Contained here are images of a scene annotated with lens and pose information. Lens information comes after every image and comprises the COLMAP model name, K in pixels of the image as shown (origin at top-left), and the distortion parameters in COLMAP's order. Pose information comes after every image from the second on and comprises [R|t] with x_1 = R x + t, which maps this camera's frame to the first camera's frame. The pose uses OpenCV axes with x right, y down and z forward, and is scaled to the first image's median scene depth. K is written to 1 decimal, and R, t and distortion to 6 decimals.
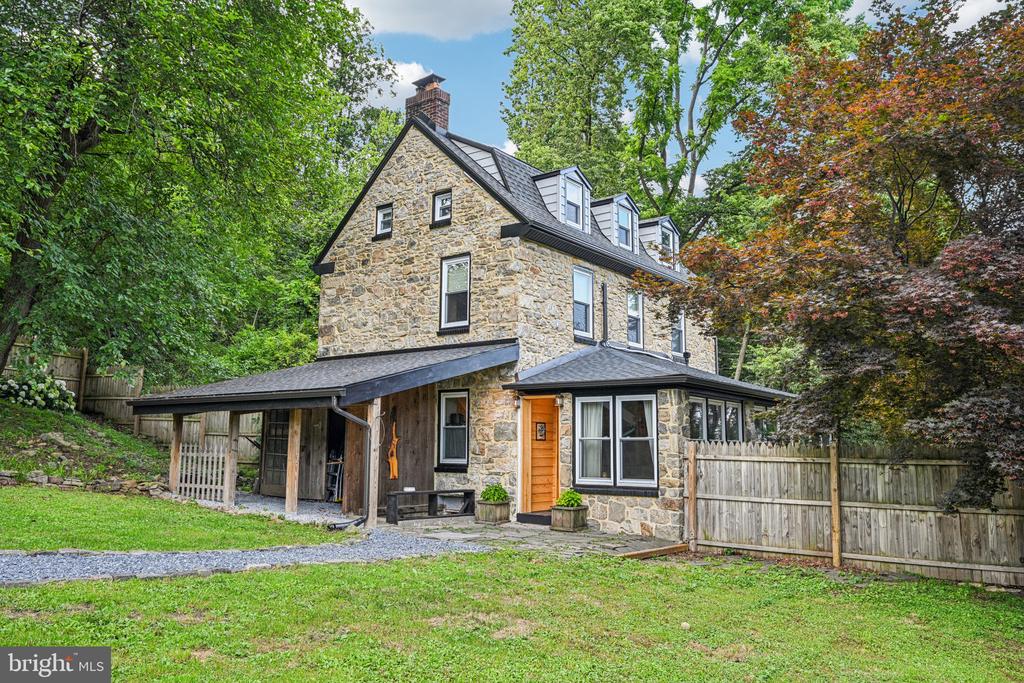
lens RADIAL K [[773.3, 0, 512.0], [0, 773.3, 341.5], [0, 0, 1]] dist [0.002159, 0.000553]
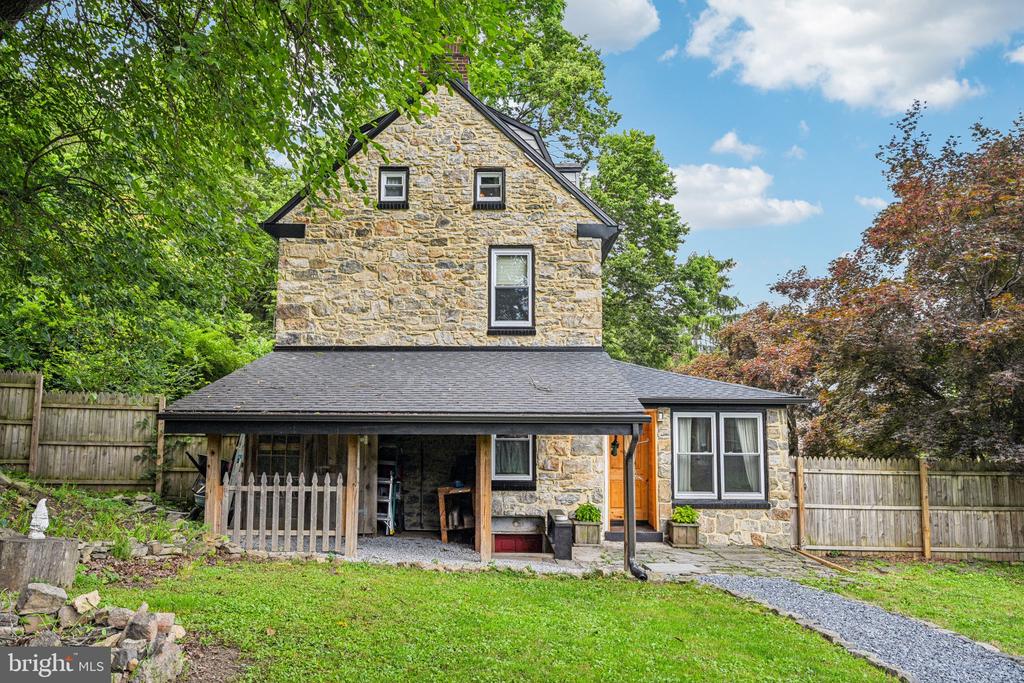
lens RADIAL K [[775.1, 0, 512.0], [0, 775.1, 341.5], [0, 0, 1]] dist [-0.000941, -0.000680]
pose [[0.809555, 0.055561, 0.584408, -0.677262], [-0.078964, 0.996770, 0.014621, -0.017096], [-0.581708, -0.057984, 0.811328, 0.313857]]
